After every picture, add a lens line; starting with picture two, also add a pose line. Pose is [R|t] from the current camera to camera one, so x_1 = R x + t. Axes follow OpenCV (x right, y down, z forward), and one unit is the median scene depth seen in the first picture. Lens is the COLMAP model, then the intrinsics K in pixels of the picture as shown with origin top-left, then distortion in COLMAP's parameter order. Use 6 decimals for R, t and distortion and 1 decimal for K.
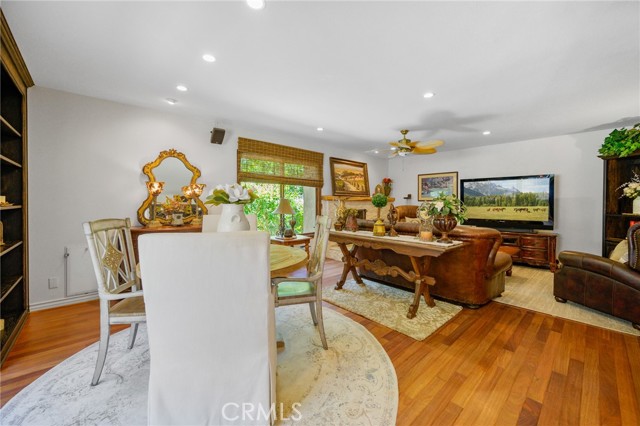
lens RADIAL K [[254.1, 0, 321.9], [0, 254.1, 206.1], [0, 0, 1]] dist [-0.000620, 0.001074]
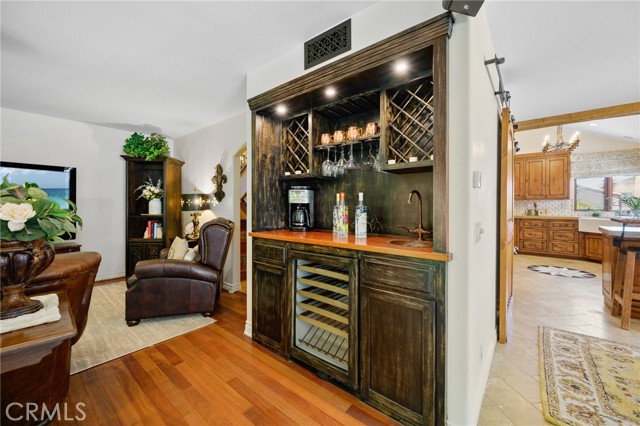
lens RADIAL K [[254.1, 0, 320.3], [0, 254.1, 204.4], [0, 0, 1]] dist [-0.000620, 0.001074]
pose [[-0.137402, -0.001207, 0.990515, 0.029708], [0.008637, 0.999960, 0.002417, -0.006272], [-0.990478, 0.008887, -0.137387, 0.344710]]
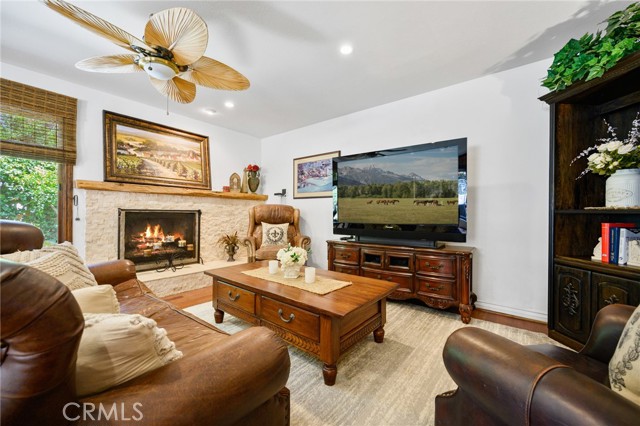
lens RADIAL K [[254.1, 0, 320.1], [0, 254.1, 216.2], [0, 0, 1]] dist [-0.000620, 0.001074]
pose [[0.988802, 0.003337, 0.149199, 0.504993], [-0.002369, 0.999975, -0.006665, 0.042016], [-0.149217, 0.006237, 0.988785, 0.496918]]
